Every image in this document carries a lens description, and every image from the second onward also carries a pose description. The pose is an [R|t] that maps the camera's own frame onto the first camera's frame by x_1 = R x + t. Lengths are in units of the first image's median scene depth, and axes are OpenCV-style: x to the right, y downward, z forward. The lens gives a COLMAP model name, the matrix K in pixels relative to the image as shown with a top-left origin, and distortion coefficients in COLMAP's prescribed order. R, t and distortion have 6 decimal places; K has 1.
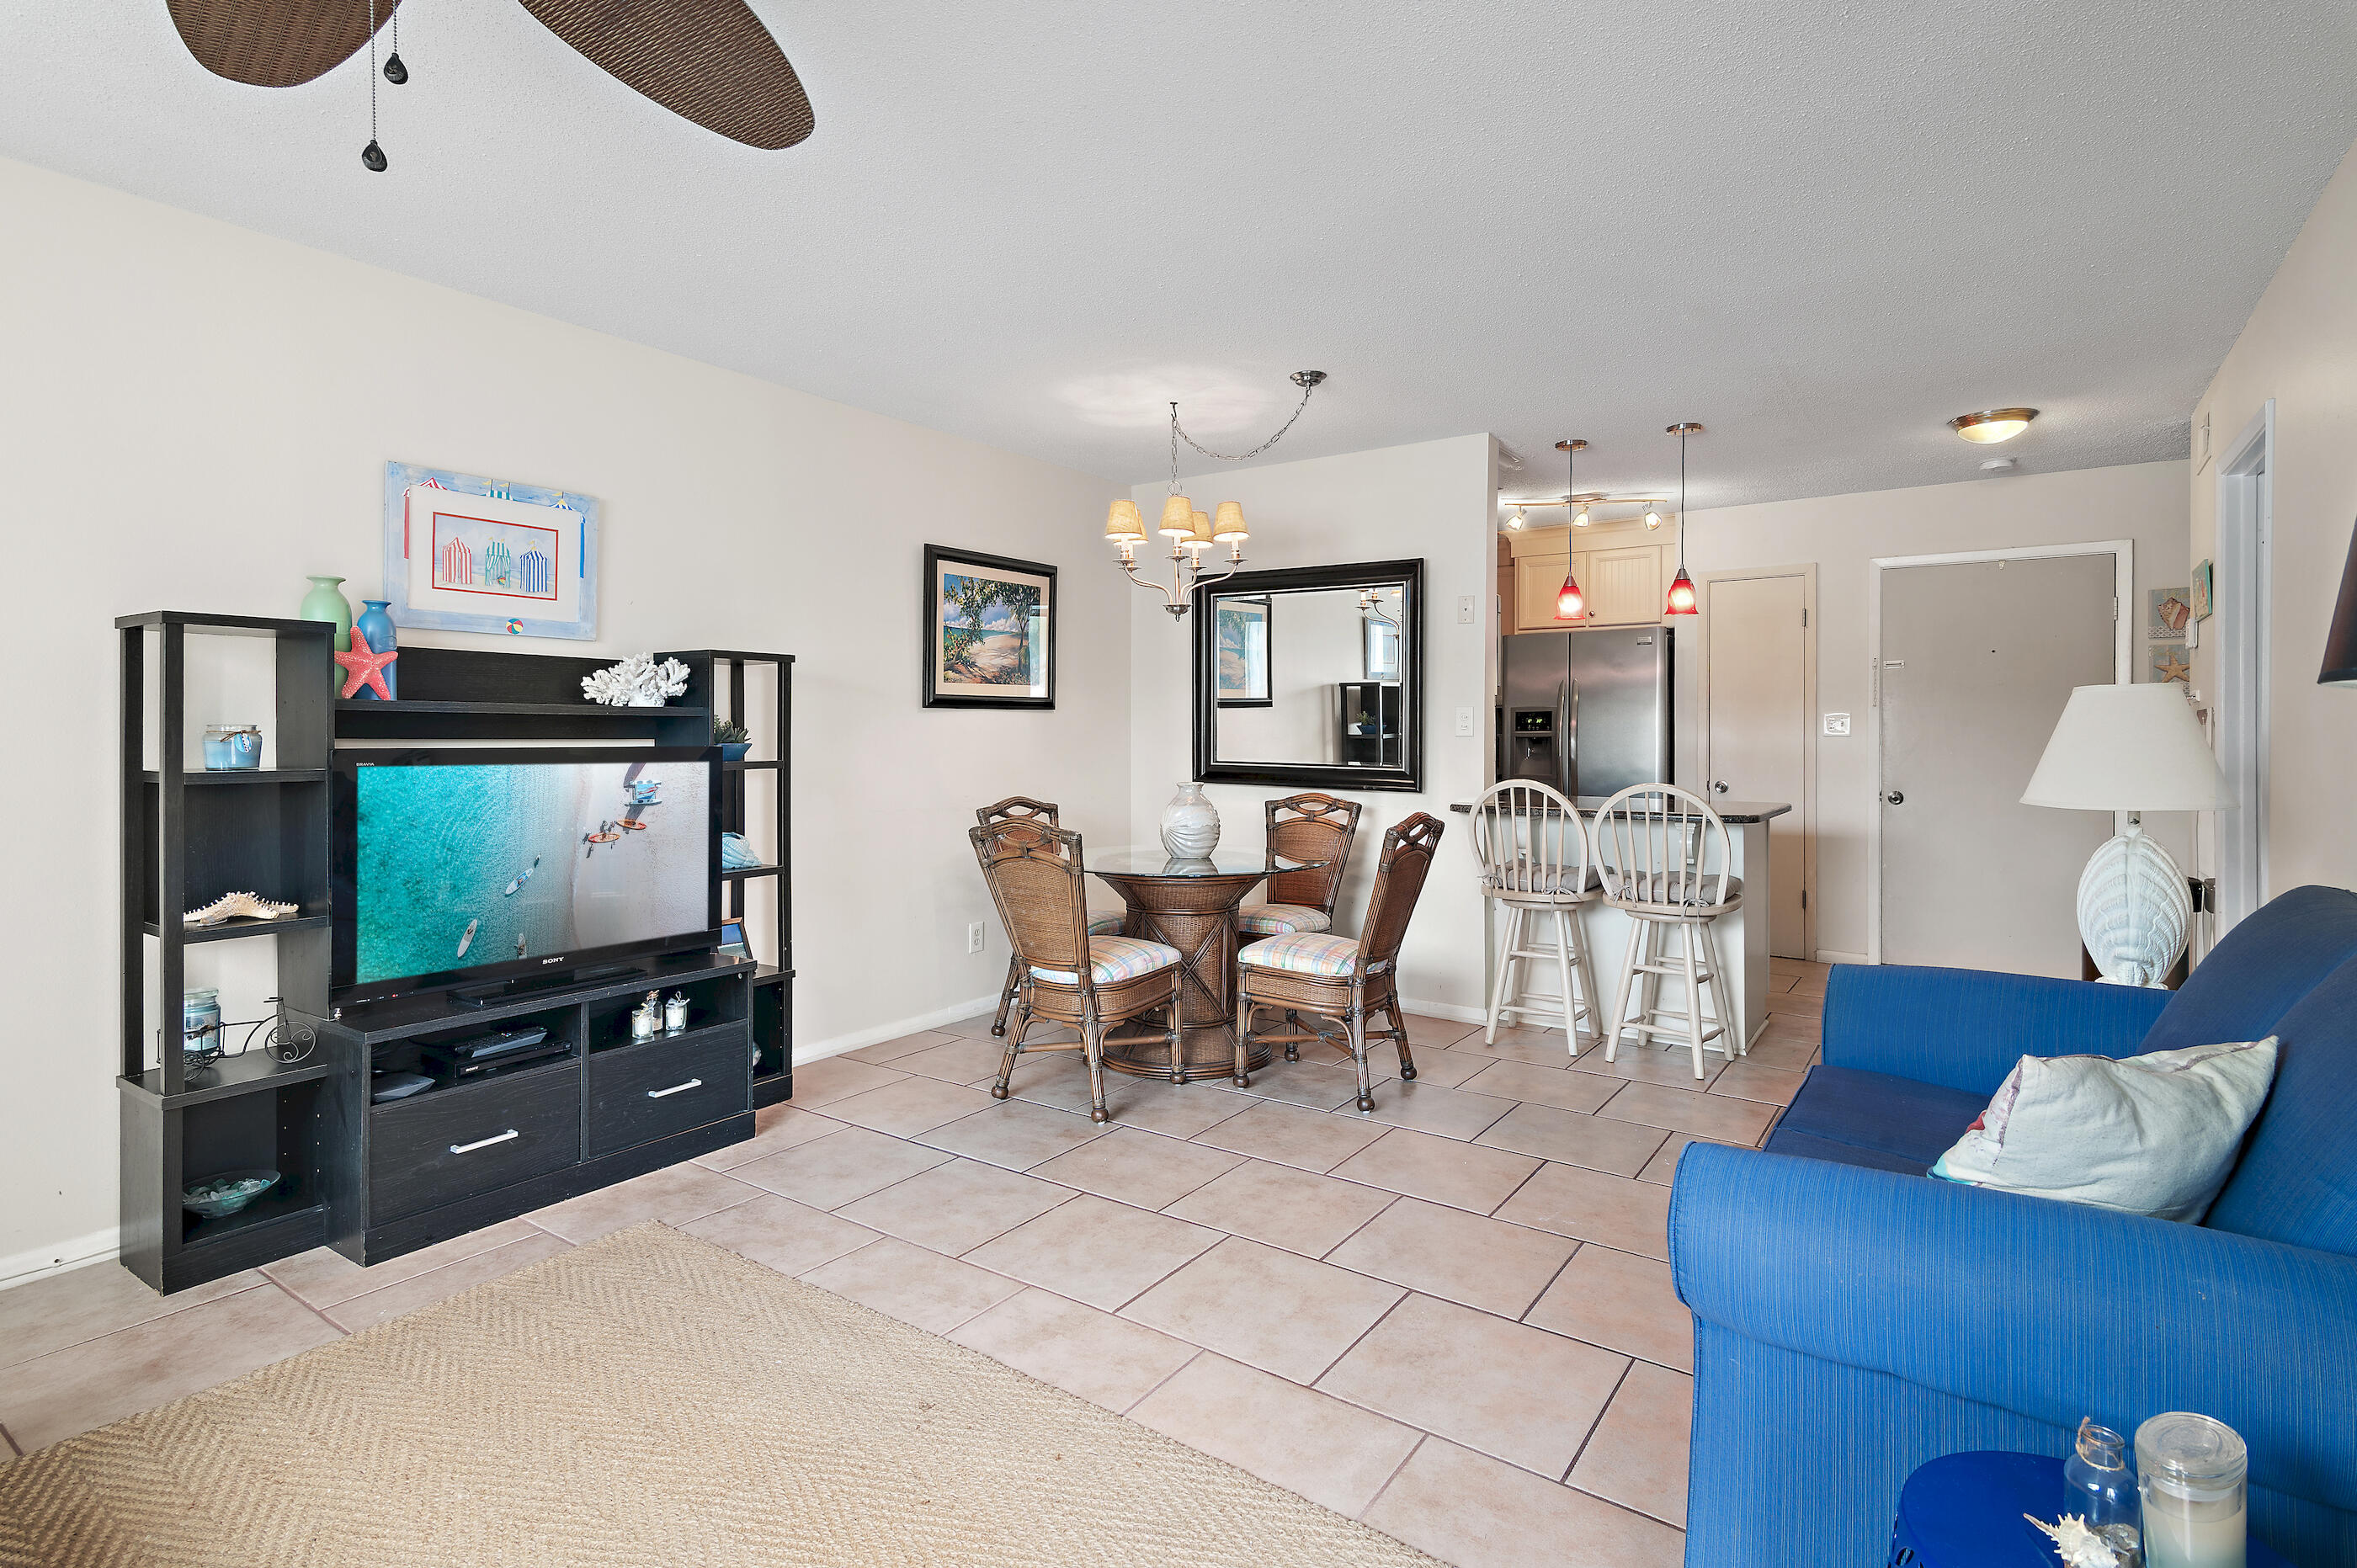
lens RADIAL K [[1153.6, 0, 1188.6], [0, 1153.6, 752.7], [0, 0, 1]] dist [0.014234, 0.000453]
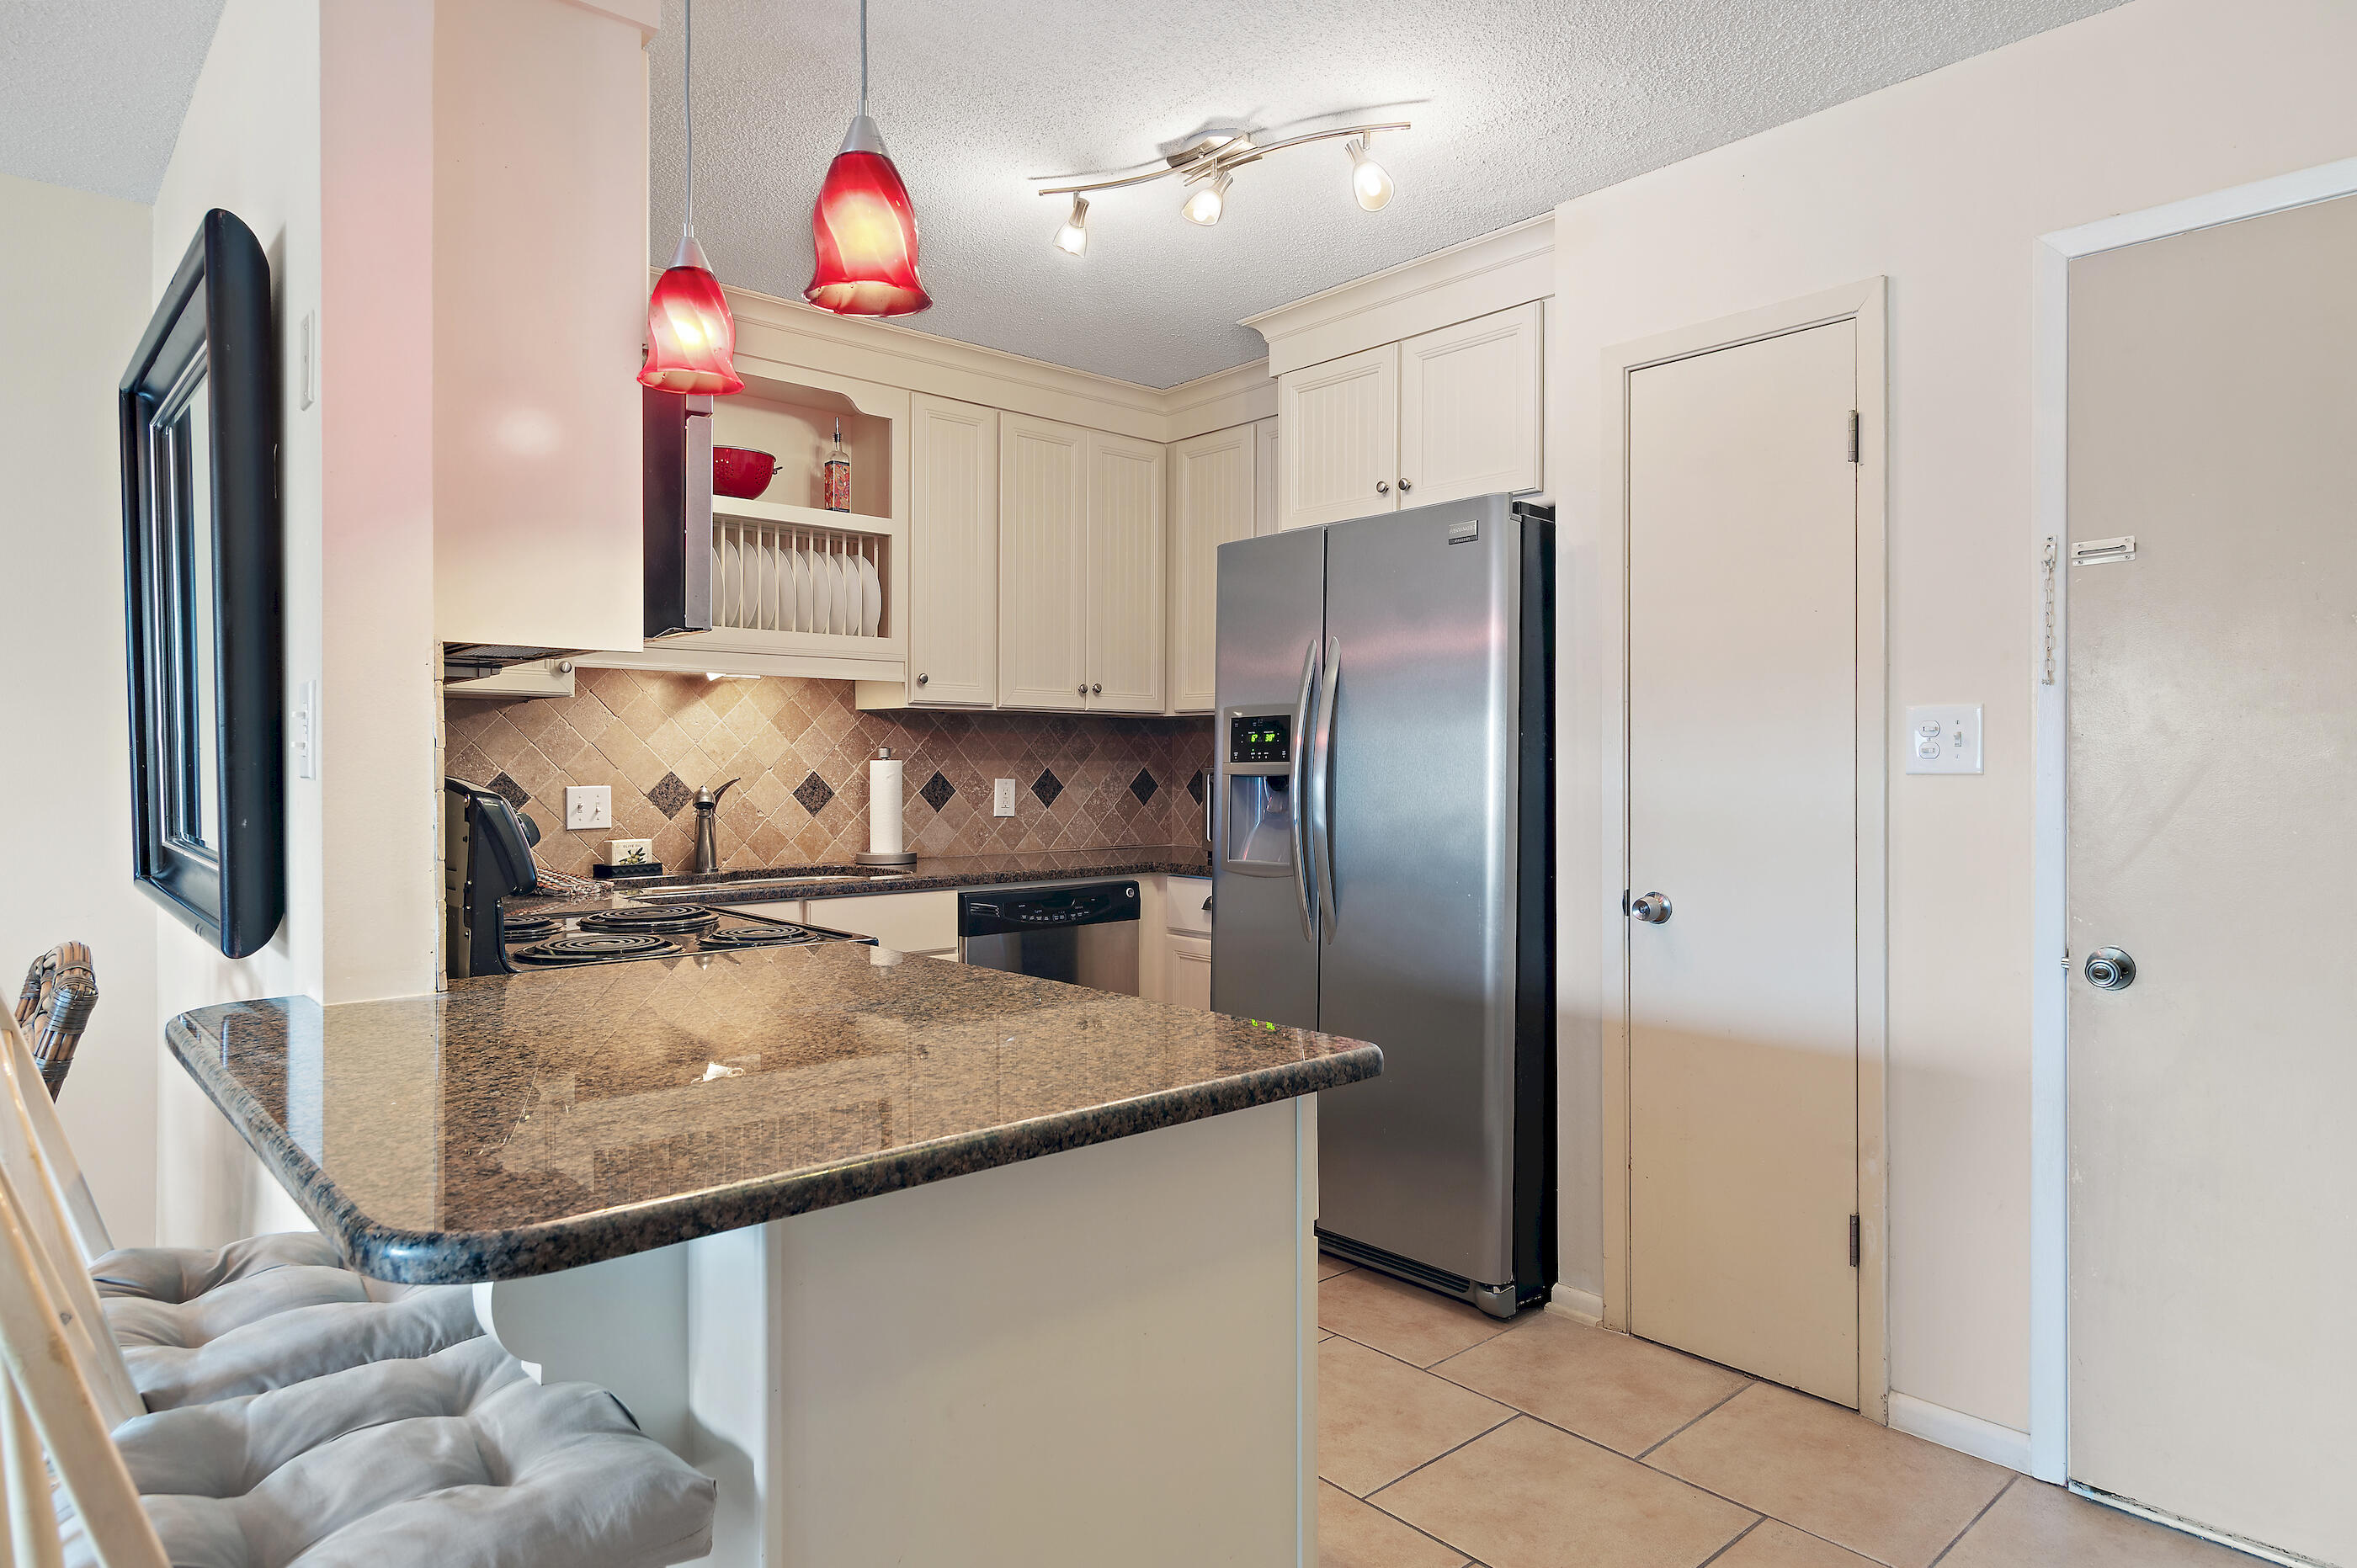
lens RADIAL K [[1388.5, 0, 1186.4], [0, 1388.5, 774.4], [0, 0, 1]] dist [0.015040, -0.003547]
pose [[0.974398, -0.000396, -0.224830, 0.429278], [-0.001625, 0.999960, -0.008801, -0.010114], [0.224825, 0.008941, 0.974358, 0.542761]]
